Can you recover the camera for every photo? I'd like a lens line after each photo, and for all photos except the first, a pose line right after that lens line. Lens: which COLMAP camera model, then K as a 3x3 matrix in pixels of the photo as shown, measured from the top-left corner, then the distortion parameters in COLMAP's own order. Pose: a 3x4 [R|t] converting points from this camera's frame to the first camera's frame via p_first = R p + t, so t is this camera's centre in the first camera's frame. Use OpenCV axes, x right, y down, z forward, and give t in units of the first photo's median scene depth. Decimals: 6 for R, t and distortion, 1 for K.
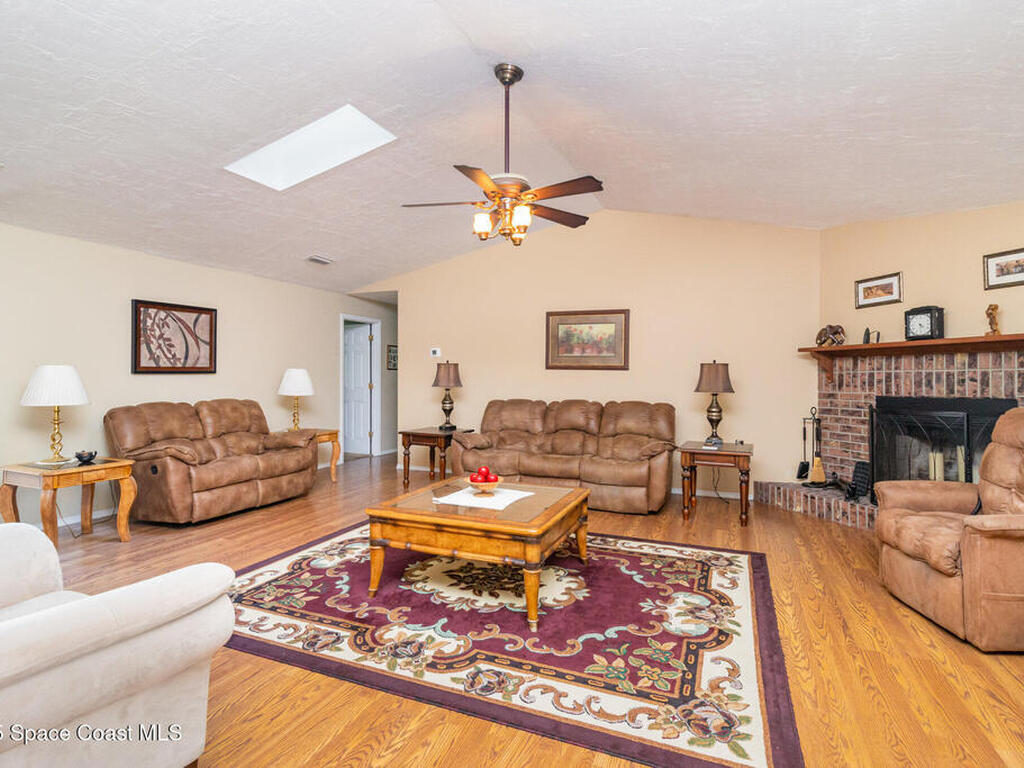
lens RADIAL K [[530.3, 0, 513.6], [0, 530.3, 381.4], [0, 0, 1]] dist [0.003606, -0.000176]
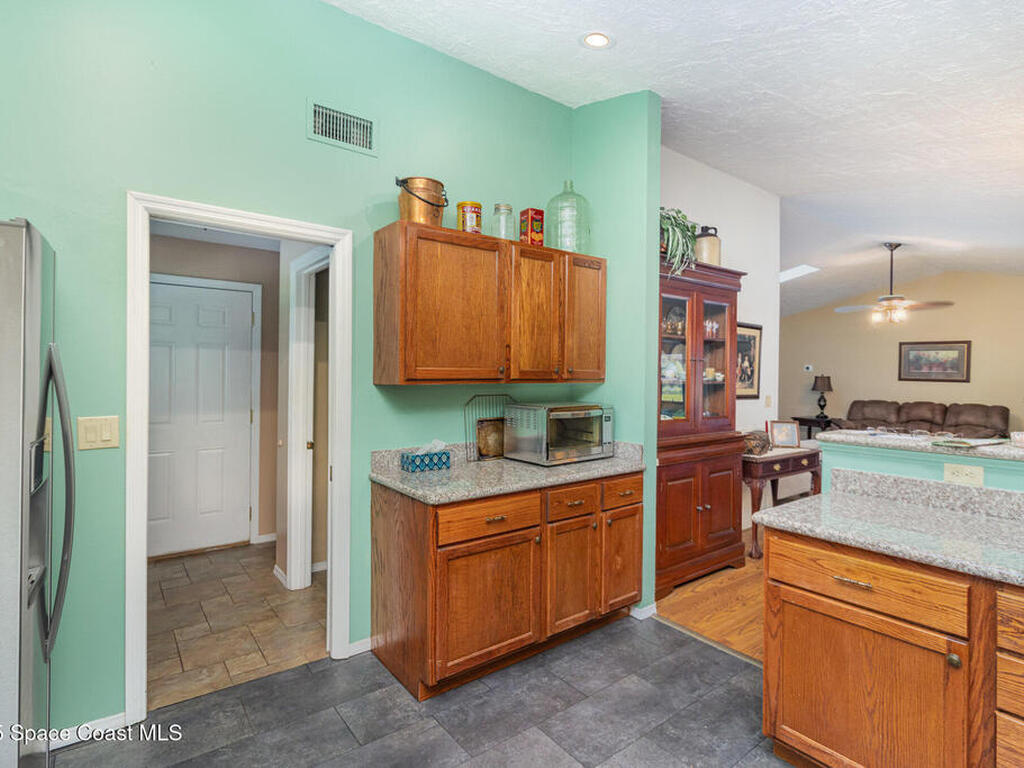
lens RADIAL K [[530.3, 0, 512.6], [0, 530.3, 381.2], [0, 0, 1]] dist [0.003606, -0.000176]
pose [[0.869293, 0.012667, -0.494136, -0.229196], [-0.010237, 0.999919, 0.007623, -0.034811], [0.494192, -0.001569, 0.869351, -1.332453]]
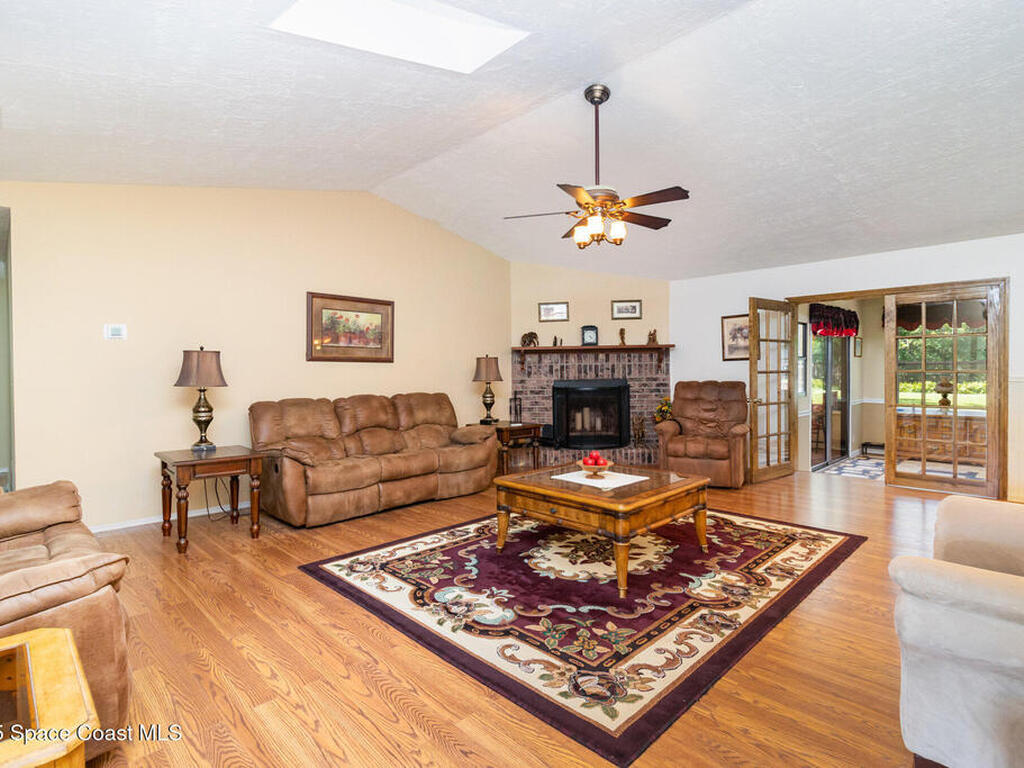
lens RADIAL K [[530.3, 0, 517.2], [0, 530.3, 372.8], [0, 0, 1]] dist [0.003606, -0.000176]
pose [[0.378343, -0.010888, 0.925601, -0.927555], [0.019451, 0.999804, 0.003810, -0.002222], [-0.925461, 0.016563, 0.378481, 0.615127]]
